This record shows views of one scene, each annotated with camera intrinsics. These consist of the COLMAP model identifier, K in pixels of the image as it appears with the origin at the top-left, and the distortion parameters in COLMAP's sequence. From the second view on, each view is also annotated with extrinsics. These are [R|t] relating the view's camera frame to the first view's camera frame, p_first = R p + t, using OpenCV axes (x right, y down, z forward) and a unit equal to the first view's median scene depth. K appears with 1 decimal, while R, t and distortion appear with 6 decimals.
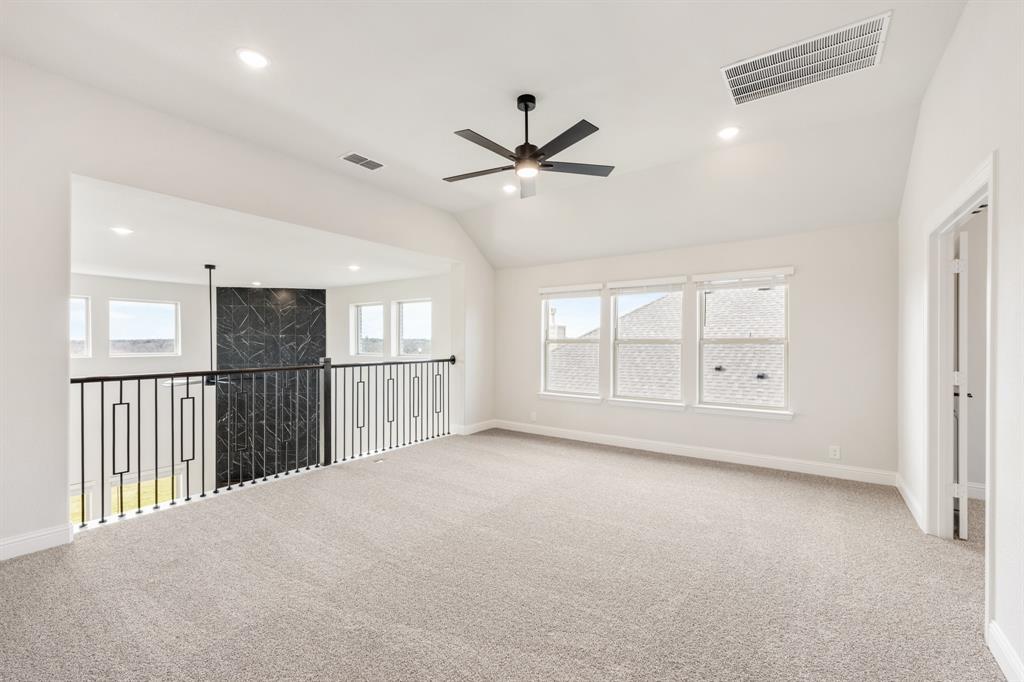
lens RADIAL K [[419.0, 0, 509.1], [0, 419.0, 343.6], [0, 0, 1]] dist [0.000285, 0.001982]
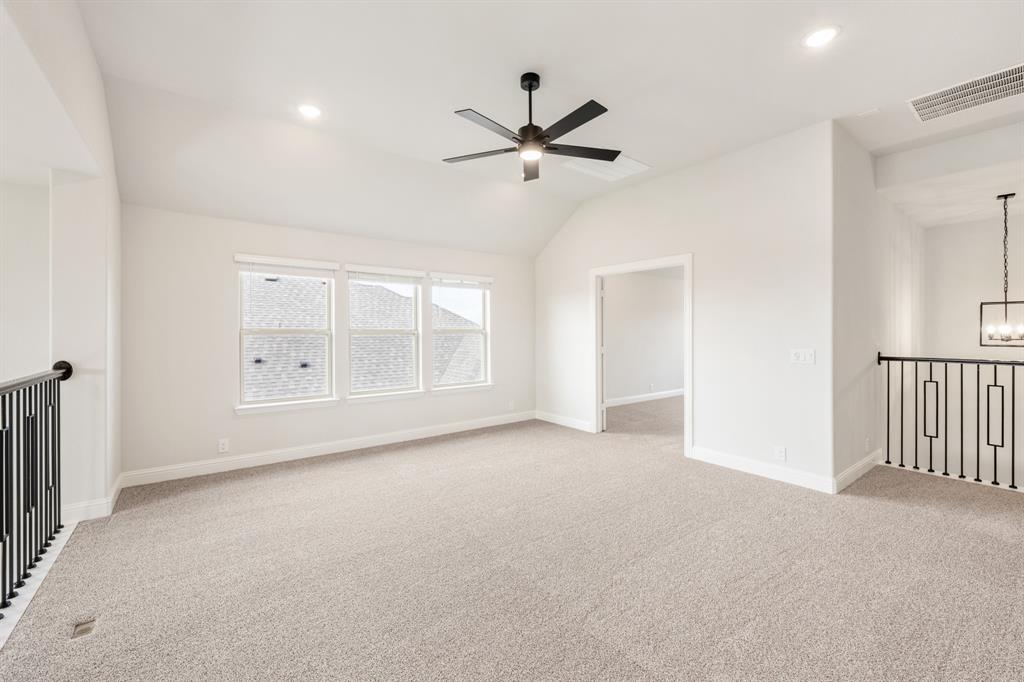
lens RADIAL K [[419.0, 0, 508.5], [0, 419.0, 334.8], [0, 0, 1]] dist [0.000285, 0.001982]
pose [[0.307522, -0.006493, 0.951519, -0.434697], [0.004486, 0.999976, 0.005373, -0.001946], [-0.951530, 0.002616, 0.307544, 0.370801]]
